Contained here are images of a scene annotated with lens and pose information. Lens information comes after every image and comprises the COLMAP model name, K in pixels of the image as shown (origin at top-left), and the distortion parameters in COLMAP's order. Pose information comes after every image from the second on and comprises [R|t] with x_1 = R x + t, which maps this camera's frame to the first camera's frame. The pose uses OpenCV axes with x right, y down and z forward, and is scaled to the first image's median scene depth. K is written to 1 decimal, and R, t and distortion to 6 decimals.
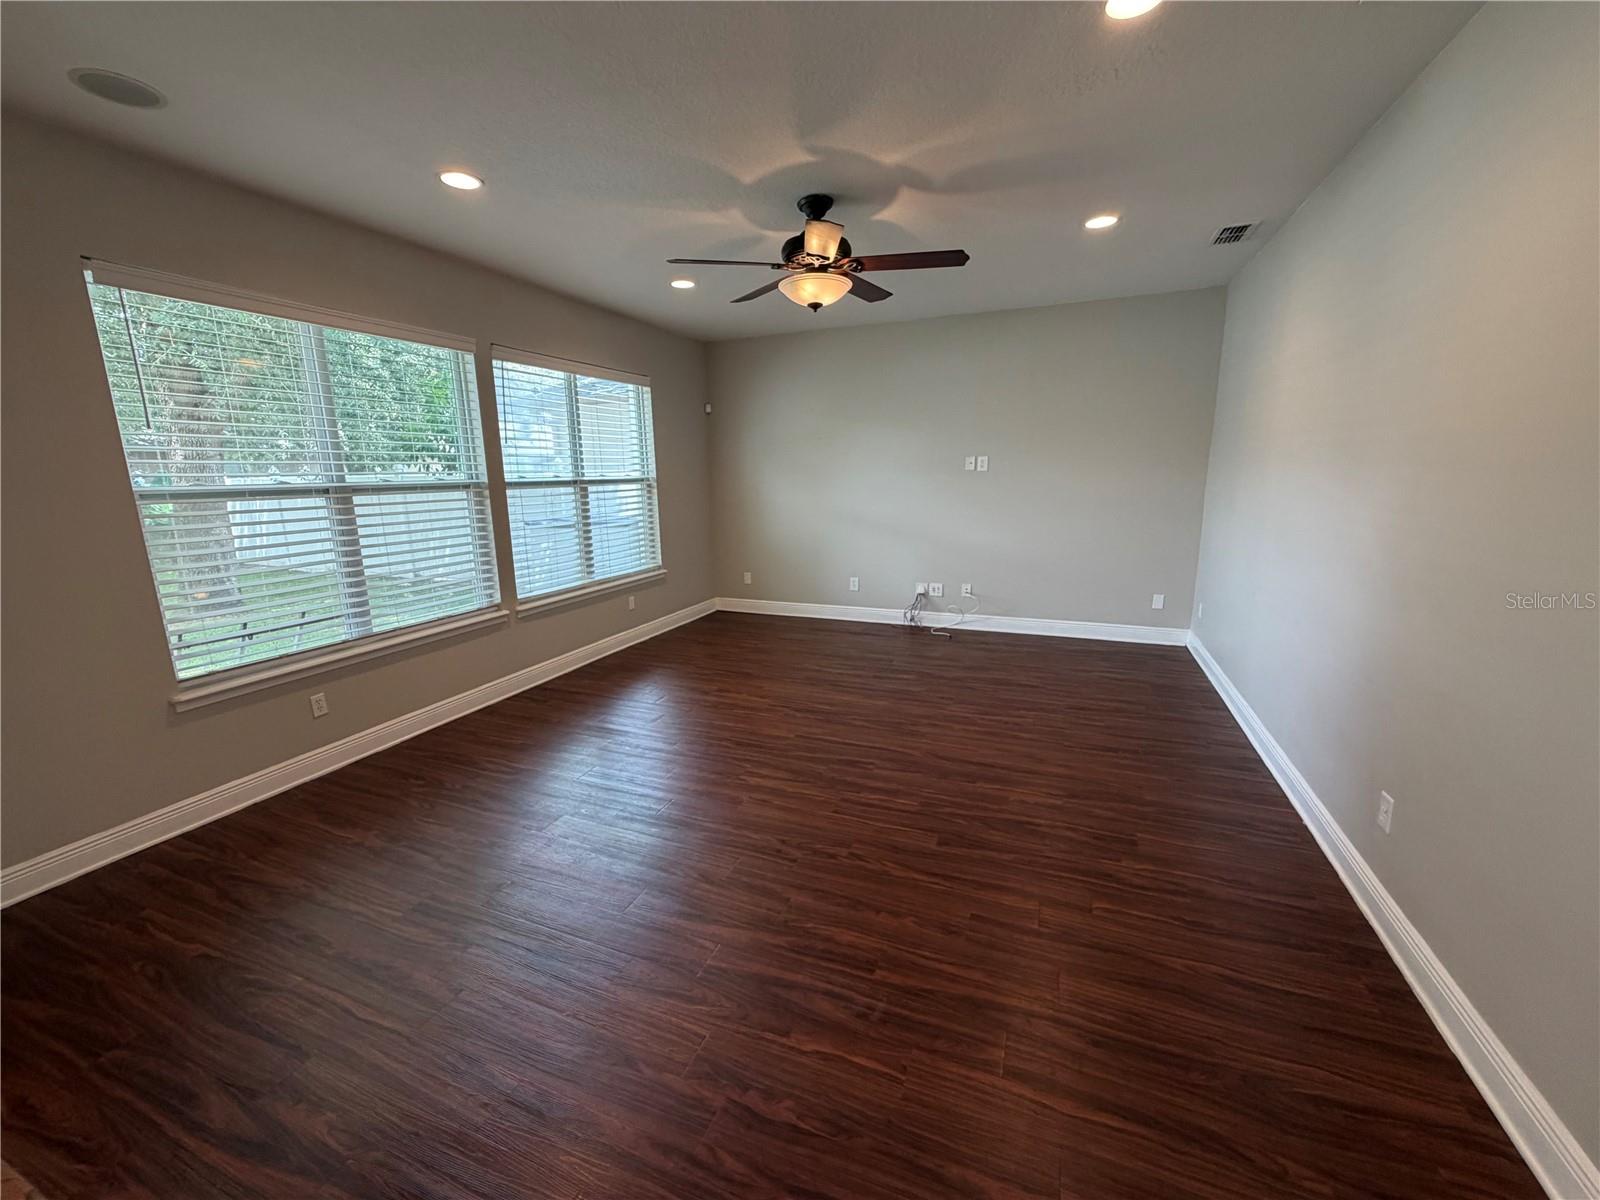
lens RADIAL K [[636.7, 0, 794.6], [0, 636.7, 601.8], [0, 0, 1]] dist [-0.000113, -0.000276]
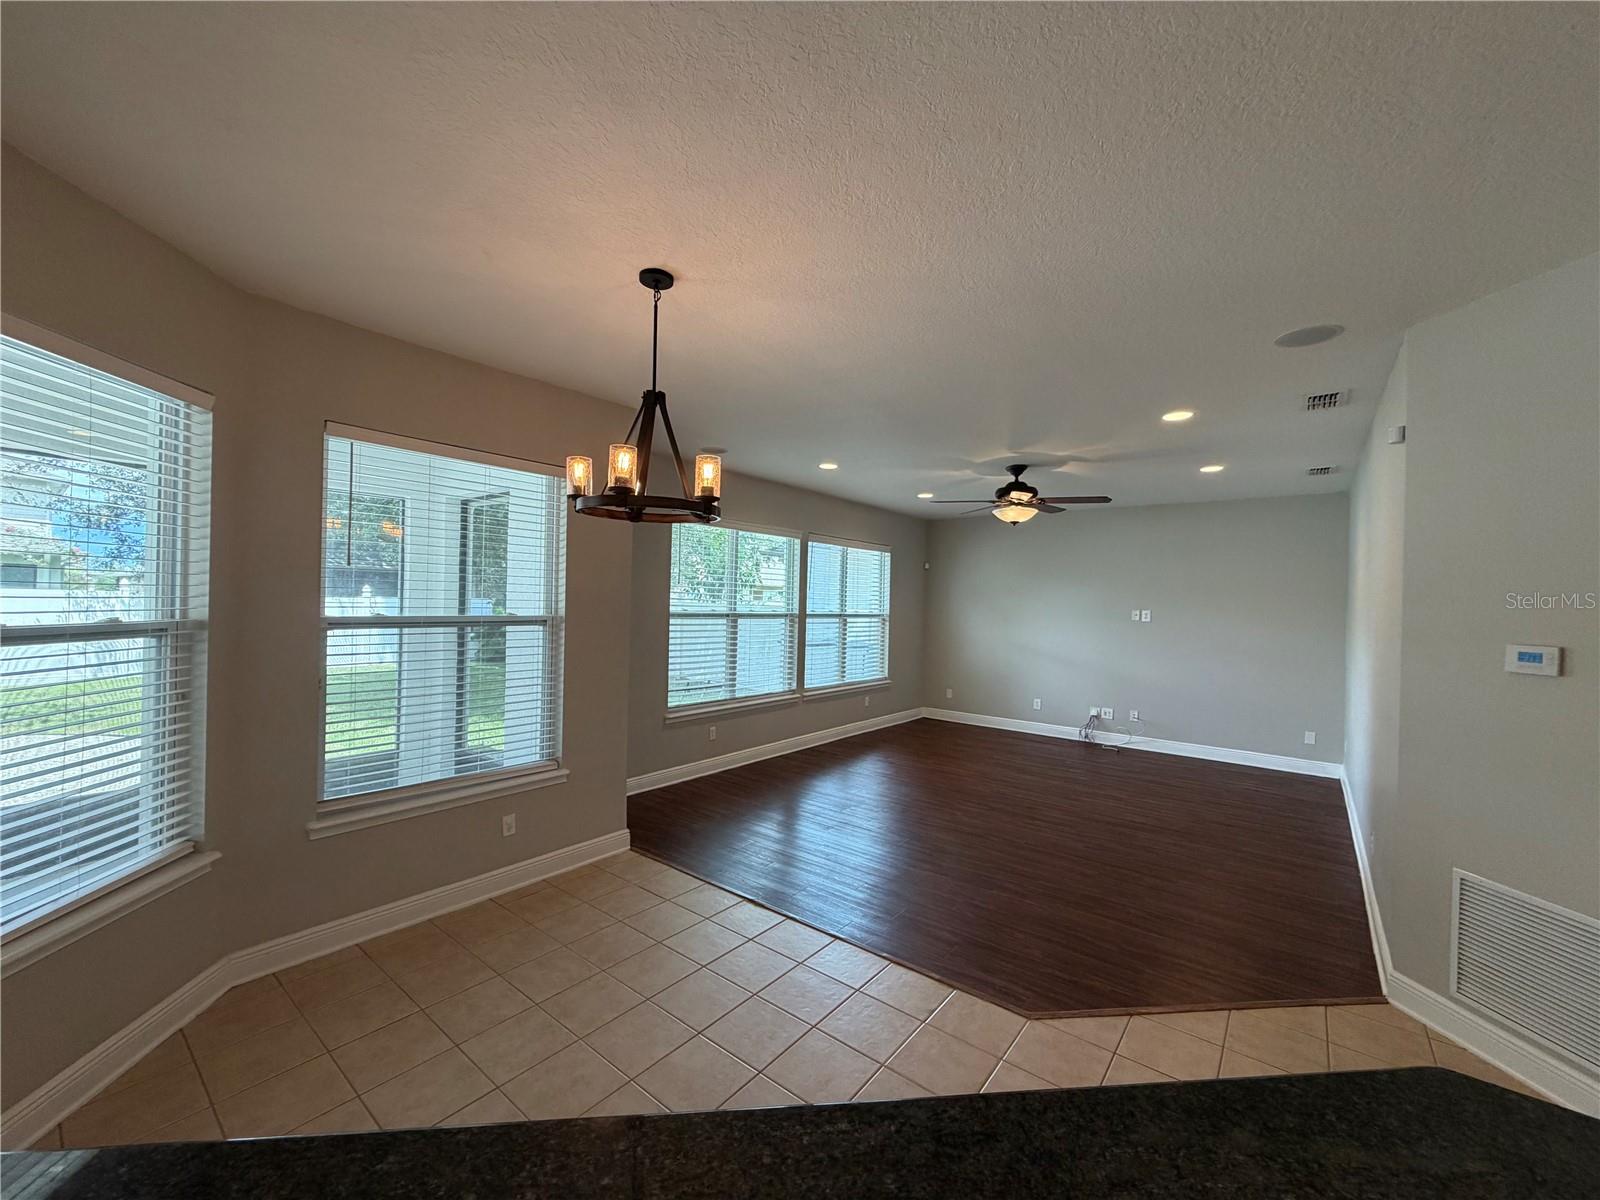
lens RADIAL K [[636.7, 0, 794.6], [0, 636.7, 601.8], [0, 0, 1]] dist [-0.000113, -0.000276]
pose [[0.959410, 0.042679, -0.278766, -0.035381], [-0.098560, 0.976893, -0.189646, 0.087332], [0.264231, 0.209423, 0.941448, -0.513756]]
